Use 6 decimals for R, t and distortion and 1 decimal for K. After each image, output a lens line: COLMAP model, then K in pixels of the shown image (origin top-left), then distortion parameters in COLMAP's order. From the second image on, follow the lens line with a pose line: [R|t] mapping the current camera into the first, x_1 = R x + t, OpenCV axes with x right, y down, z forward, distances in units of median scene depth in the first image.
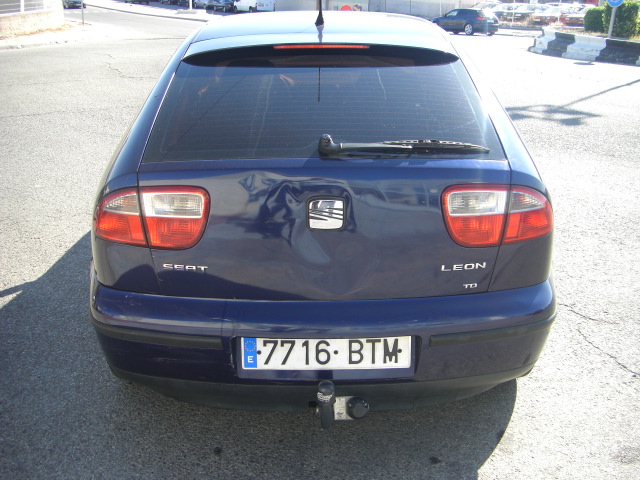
lens RADIAL K [[729.2, 0, 319.4], [0, 729.2, 236.0], [0, 0, 1]] dist [-0.148931, 0.000000]
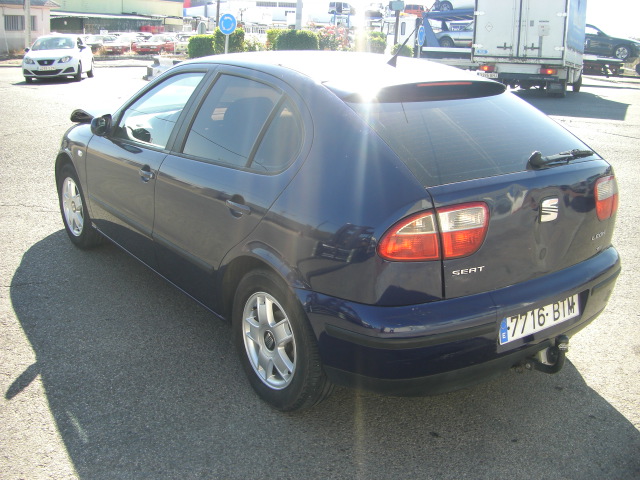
lens RADIAL K [[729.2, 0, 320.7], [0, 729.2, 239.2], [0, 0, 1]] dist [-0.148931, 0.000000]
pose [[0.814155, -0.155884, 0.559331, -1.017430], [0.175431, 0.984309, 0.018969, -0.071102], [-0.553512, 0.082681, 0.828727, 0.137977]]
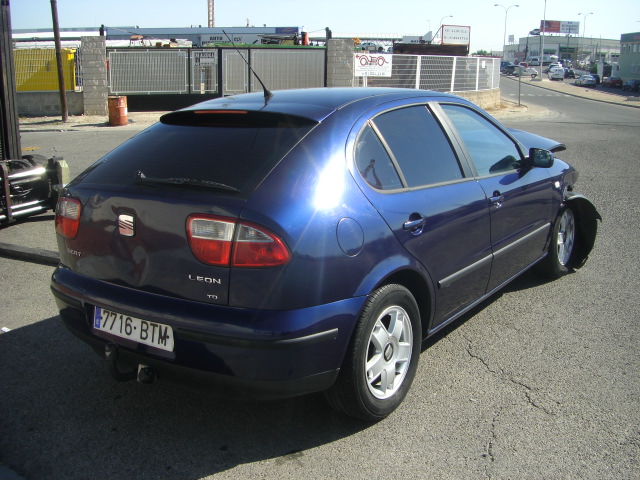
lens RADIAL K [[729.2, 0, 317.9], [0, 729.2, 239.0], [0, 0, 1]] dist [-0.148931, 0.000000]
pose [[0.795171, 0.113999, -0.595573, 1.088468], [-0.178327, 0.982701, -0.049991, 0.001158], [0.579571, 0.145958, 0.801744, 0.084380]]
